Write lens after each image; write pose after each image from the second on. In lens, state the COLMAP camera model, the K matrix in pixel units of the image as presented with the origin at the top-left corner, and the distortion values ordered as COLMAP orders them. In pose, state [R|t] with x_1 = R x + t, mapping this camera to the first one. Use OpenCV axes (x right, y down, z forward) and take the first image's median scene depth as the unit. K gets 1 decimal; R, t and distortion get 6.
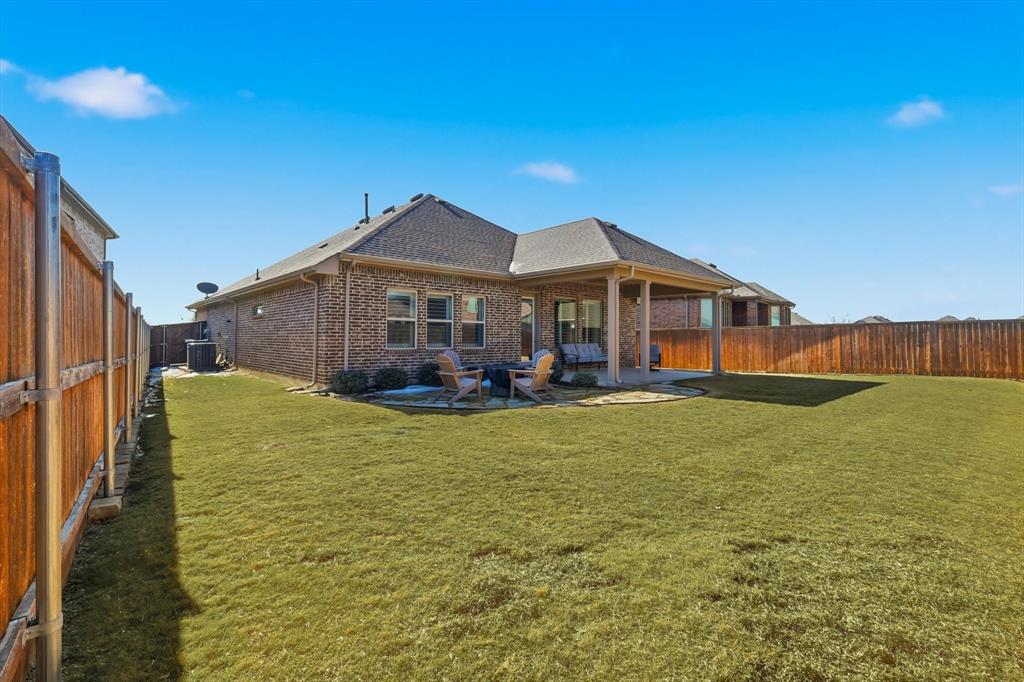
lens RADIAL K [[461.0, 0, 514.5], [0, 461.0, 336.0], [0, 0, 1]] dist [-0.000019, -0.000090]
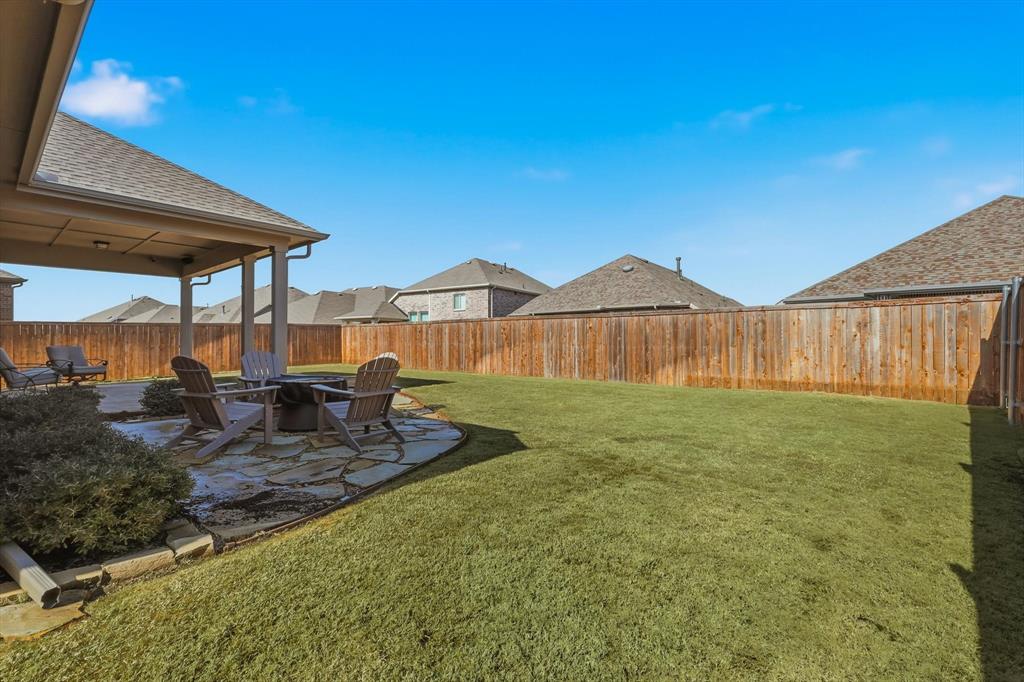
lens RADIAL K [[450.9, 0, 512.6], [0, 450.9, 338.5], [0, 0, 1]] dist [0.004190, 0.000378]
pose [[-0.126348, 0.000768, 0.991986, -0.384032], [0.004656, 0.999989, -0.000181, 0.011668], [-0.991975, 0.004596, -0.126351, 0.510287]]
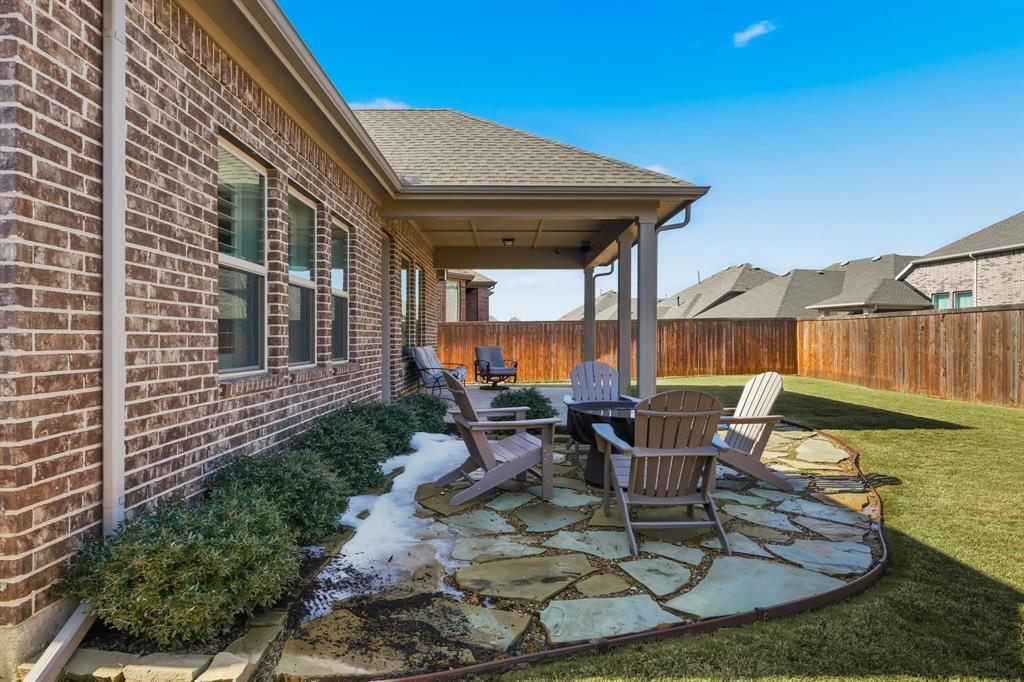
lens RADIAL K [[595.8, 0, 512.1], [0, 595.8, 341.0], [0, 0, 1]] dist [0.003835, -0.000461]
pose [[0.674847, -0.007103, 0.737923, -0.278128], [0.000122, 0.999955, 0.009514, 0.003718], [-0.737957, -0.006330, 0.674818, 0.457939]]
